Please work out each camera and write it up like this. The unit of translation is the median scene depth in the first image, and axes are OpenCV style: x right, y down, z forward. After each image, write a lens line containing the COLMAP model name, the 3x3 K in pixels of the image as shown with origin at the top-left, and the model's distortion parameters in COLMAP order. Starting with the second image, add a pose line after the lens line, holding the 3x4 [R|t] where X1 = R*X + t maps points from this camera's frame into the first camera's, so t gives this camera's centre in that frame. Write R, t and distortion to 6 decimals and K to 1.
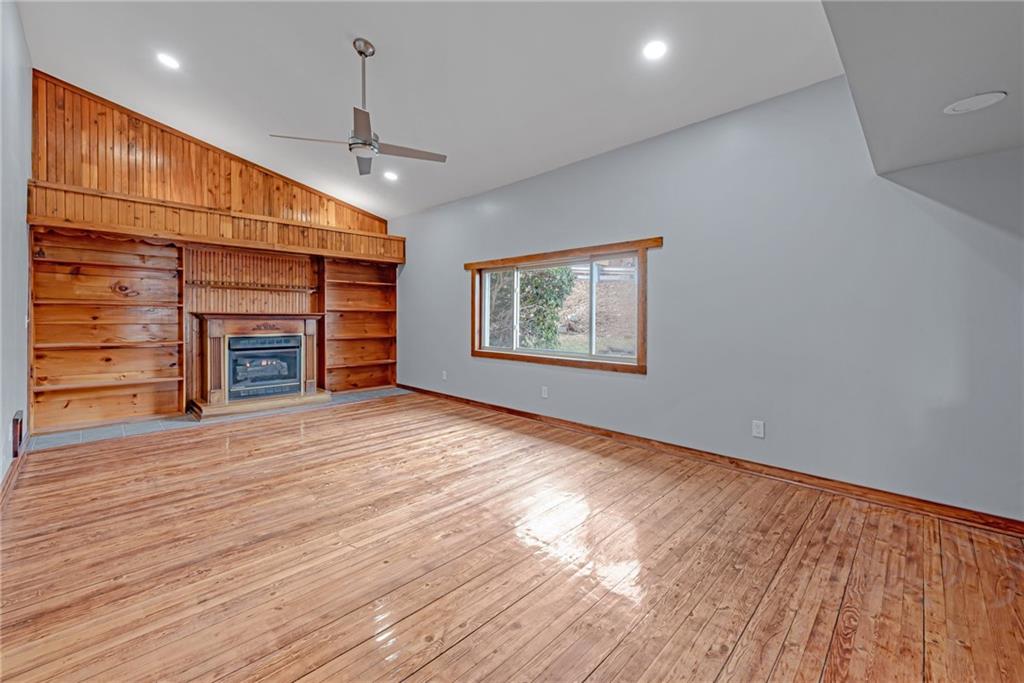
lens RADIAL K [[414.4, 0, 516.6], [0, 414.4, 323.7], [0, 0, 1]] dist [0.013556, -0.001481]
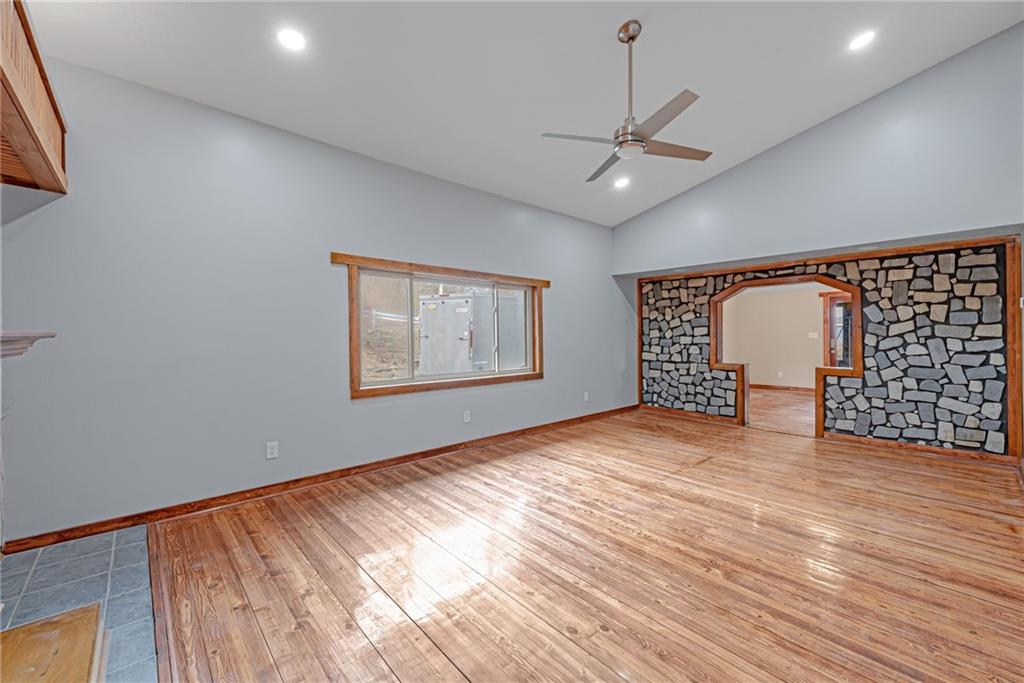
lens RADIAL K [[414.4, 0, 518.6], [0, 414.4, 332.9], [0, 0, 1]] dist [0.013556, -0.001481]
pose [[0.052725, 0.000892, 0.998609, -0.974260], [0.020238, 0.999793, -0.001961, -0.025176], [-0.998404, 0.020313, 0.052696, 0.920719]]
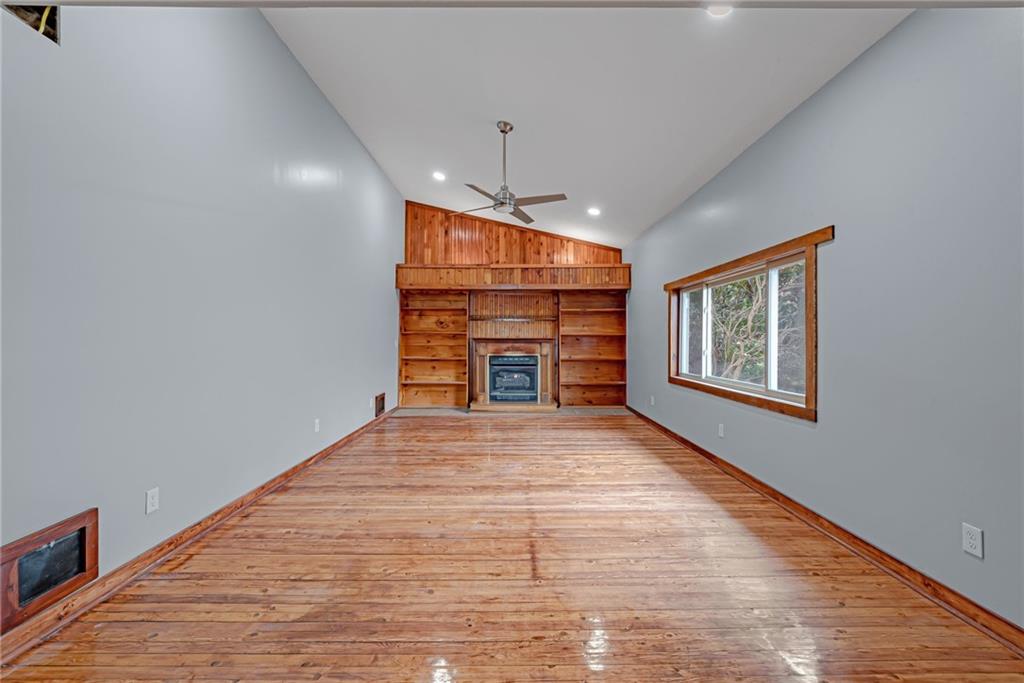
lens RADIAL K [[415.9, 0, 518.3], [0, 415.9, 339.1], [0, 0, 1]] dist [0.013902, -0.001687]
pose [[0.702082, -0.003833, -0.712086, 0.425889], [-0.010047, 0.999833, -0.015287, -0.002854], [0.712025, 0.017888, 0.701926, 0.120859]]
